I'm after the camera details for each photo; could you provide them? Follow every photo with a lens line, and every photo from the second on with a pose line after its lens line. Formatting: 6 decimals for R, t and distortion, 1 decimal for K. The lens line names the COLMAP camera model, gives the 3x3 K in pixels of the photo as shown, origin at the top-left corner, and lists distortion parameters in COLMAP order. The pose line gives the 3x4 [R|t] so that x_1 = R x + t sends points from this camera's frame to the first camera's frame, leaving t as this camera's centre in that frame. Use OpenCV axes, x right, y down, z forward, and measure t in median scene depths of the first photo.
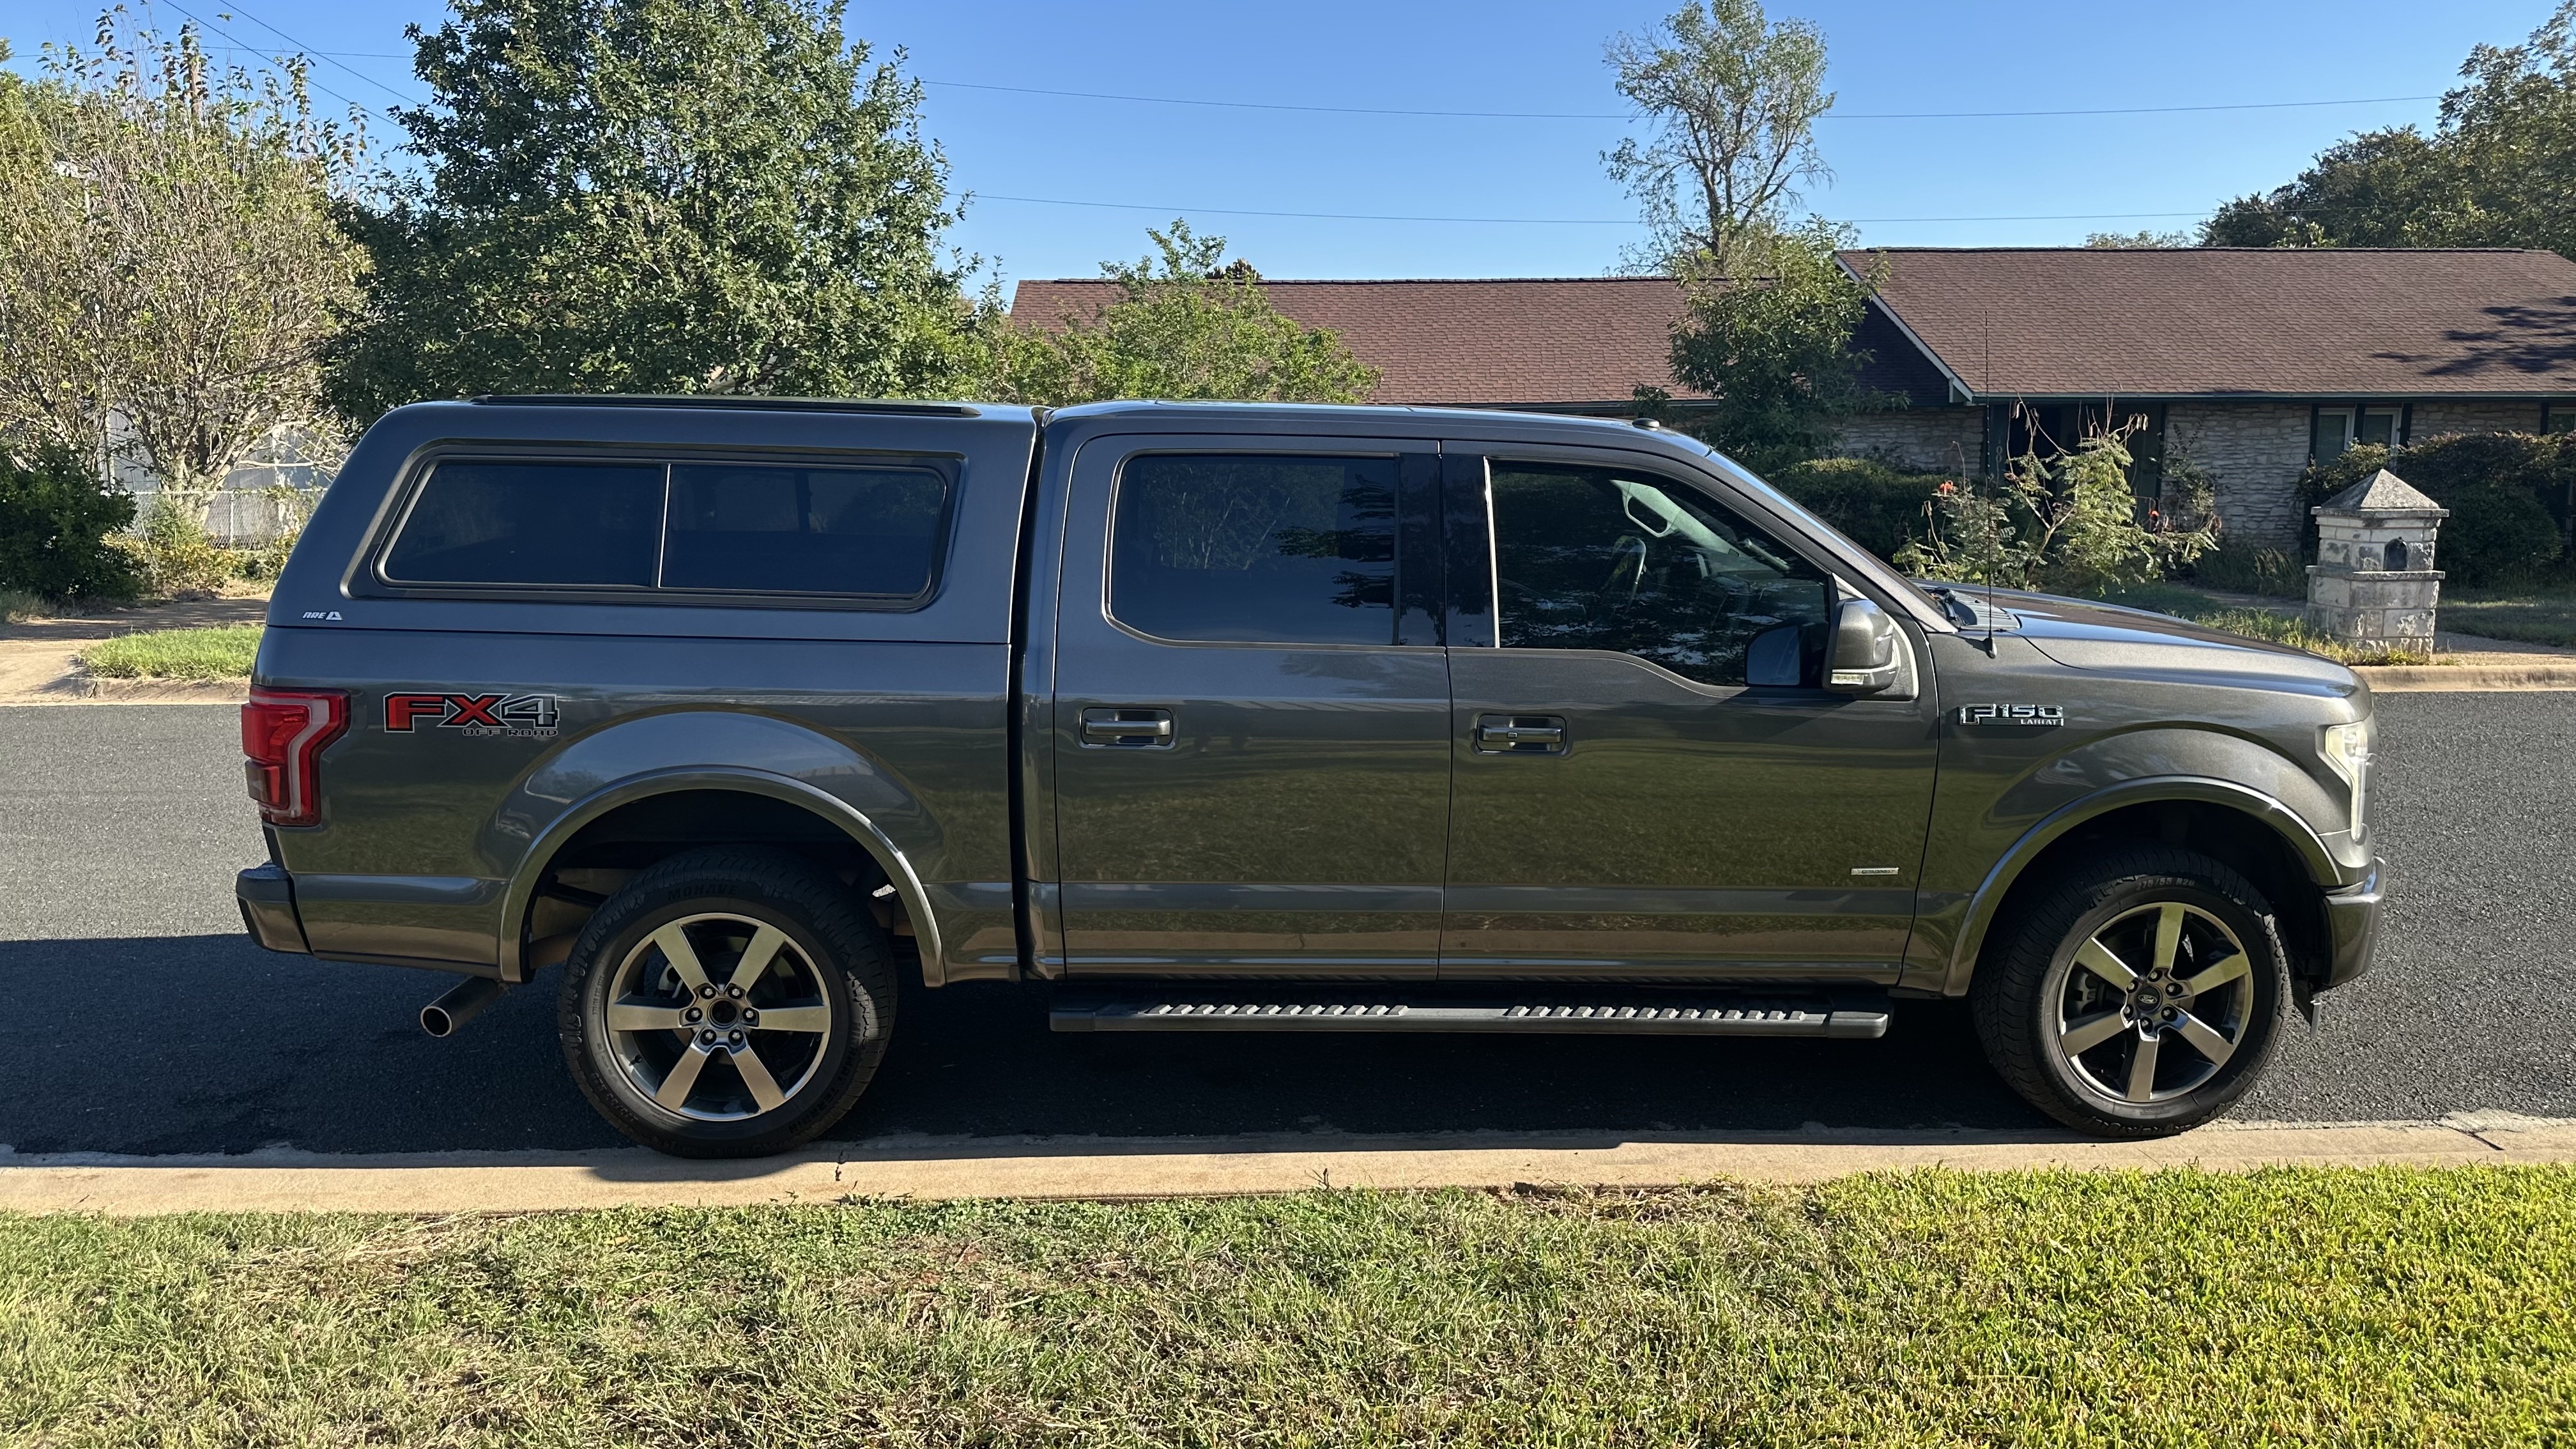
lens RADIAL K [[1880.0, 0, 1293.1], [0, 1880.0, 734.2], [0, 0, 1]] dist [0.002900, -0.007372]
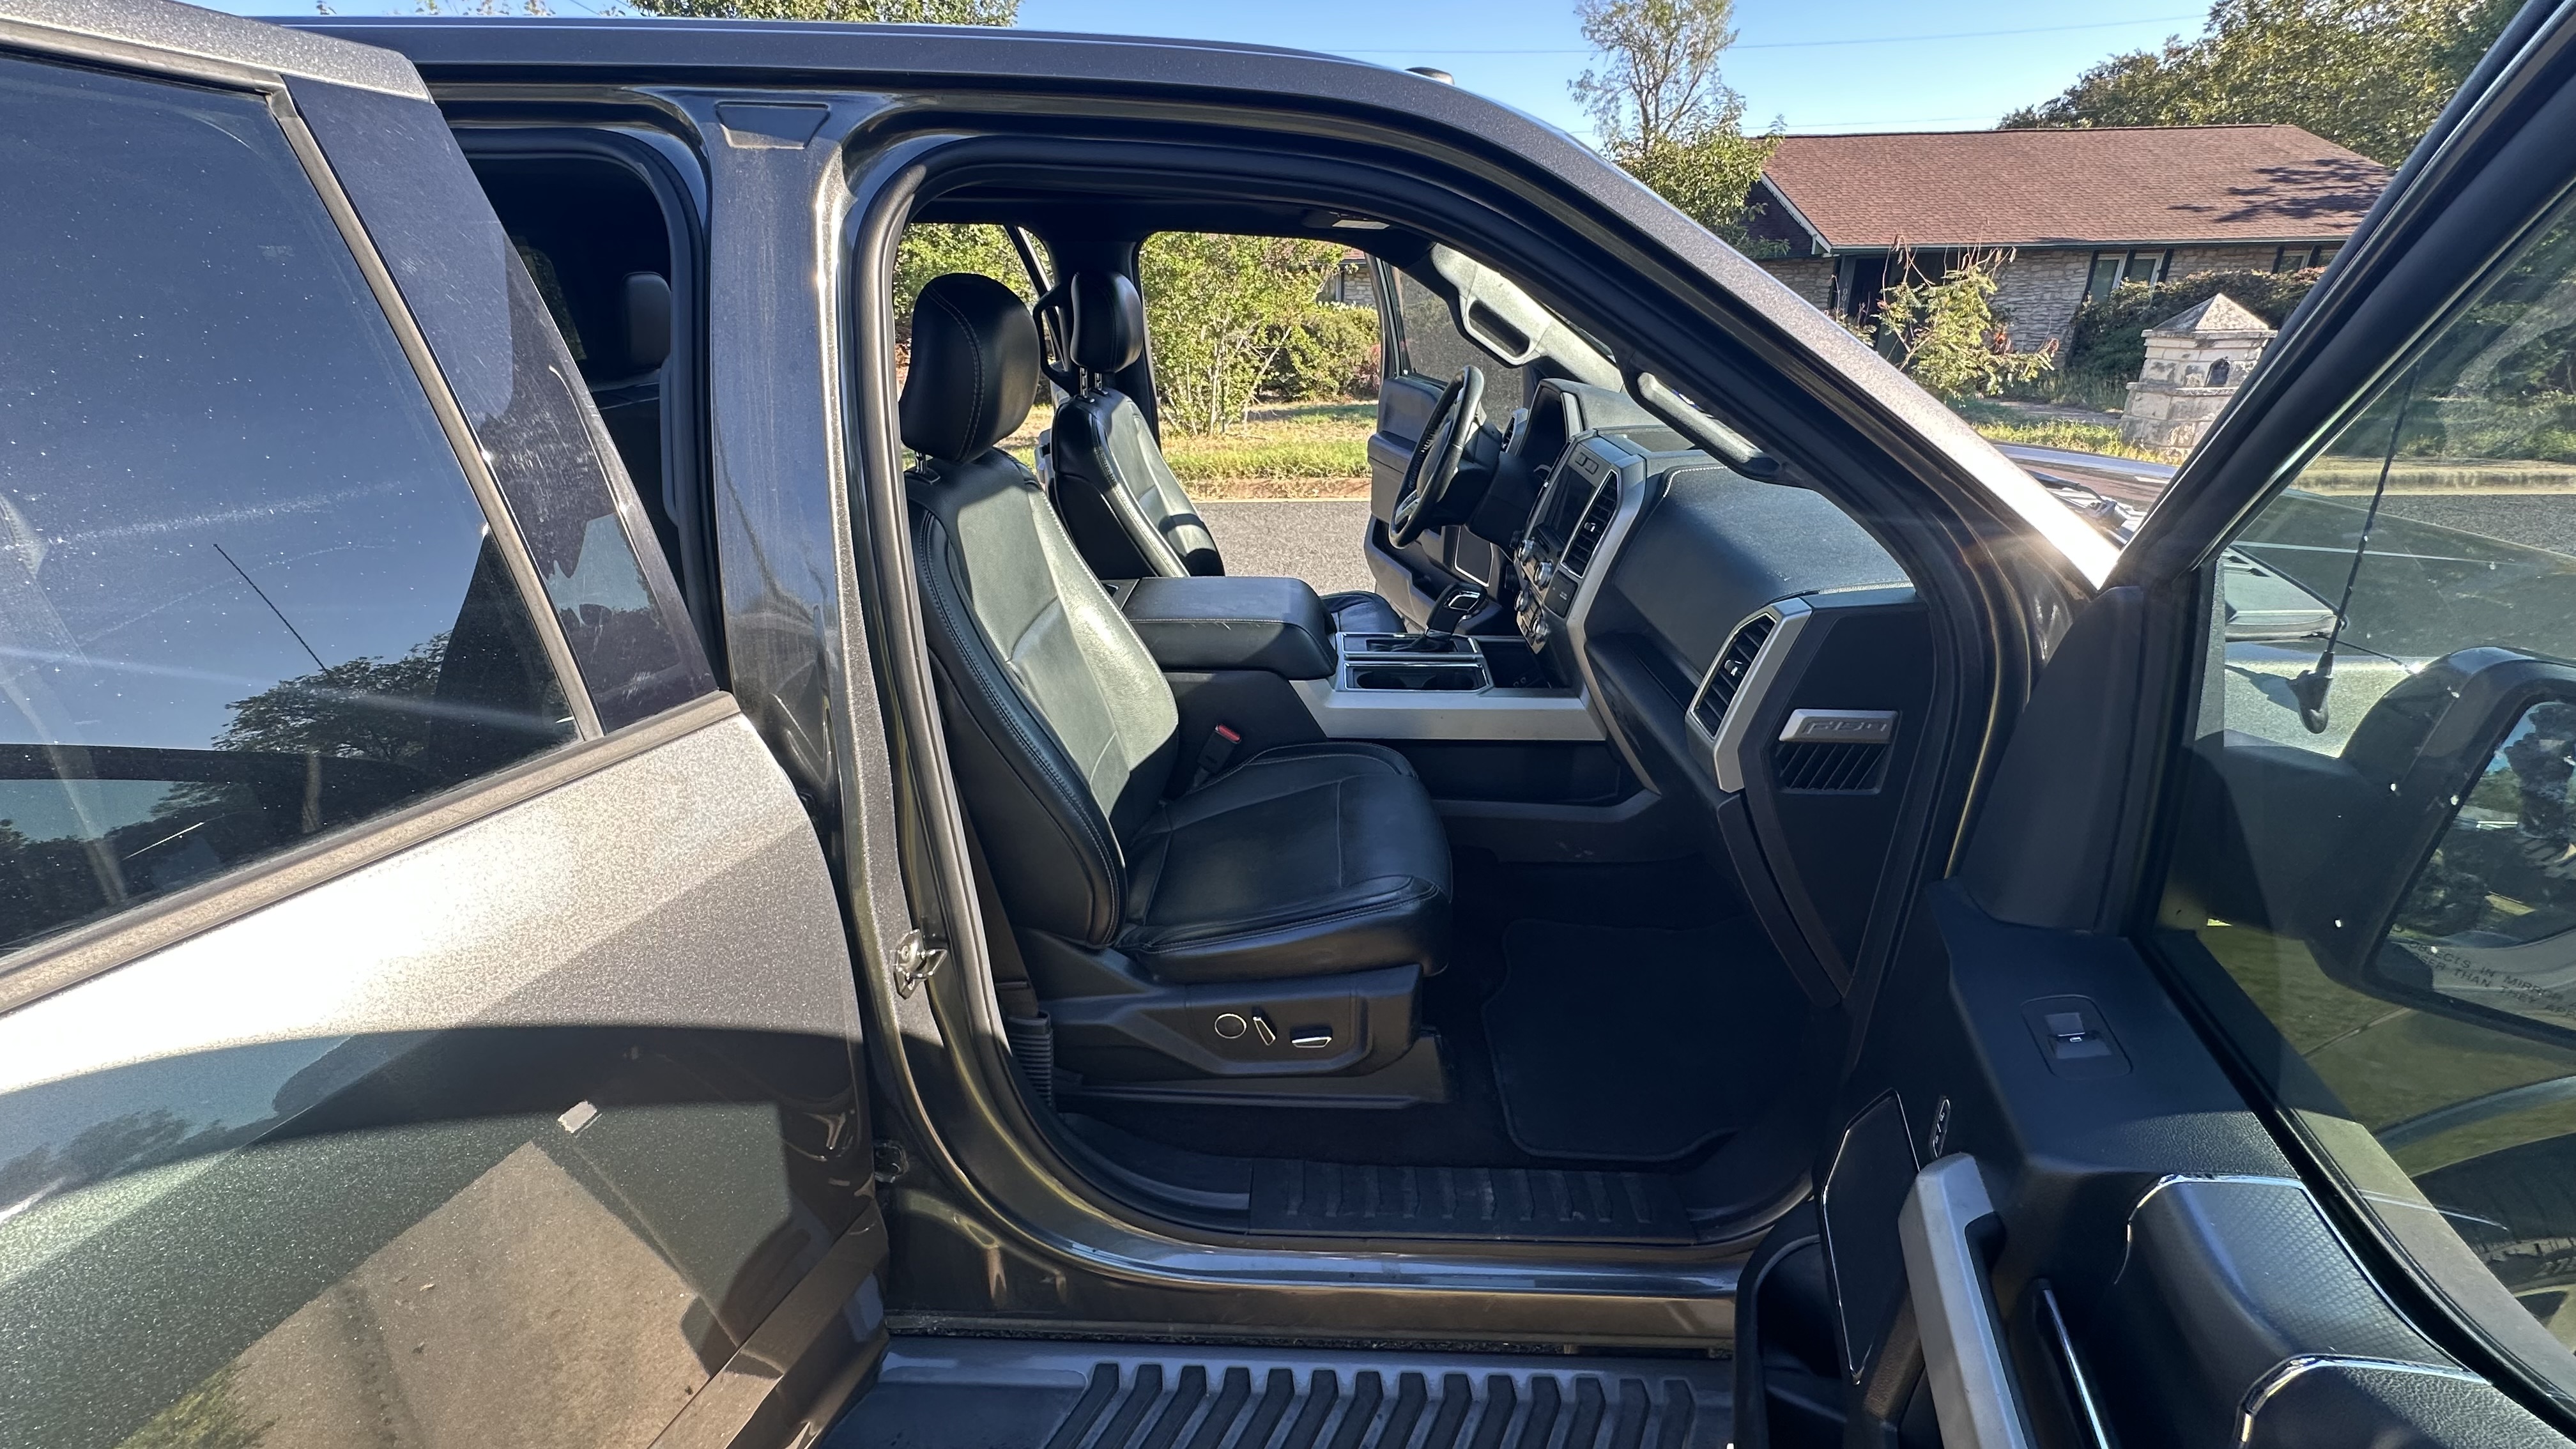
lens RADIAL K [[1031.6, 0, 1308.4], [0, 1031.6, 723.7], [0, 0, 1]] dist [-0.000385, 0.000224]
pose [[0.997623, 0.015306, -0.067192, 0.047131], [0.000571, 0.973152, 0.230162, -0.020825], [0.068910, -0.229653, 0.970830, 0.194375]]
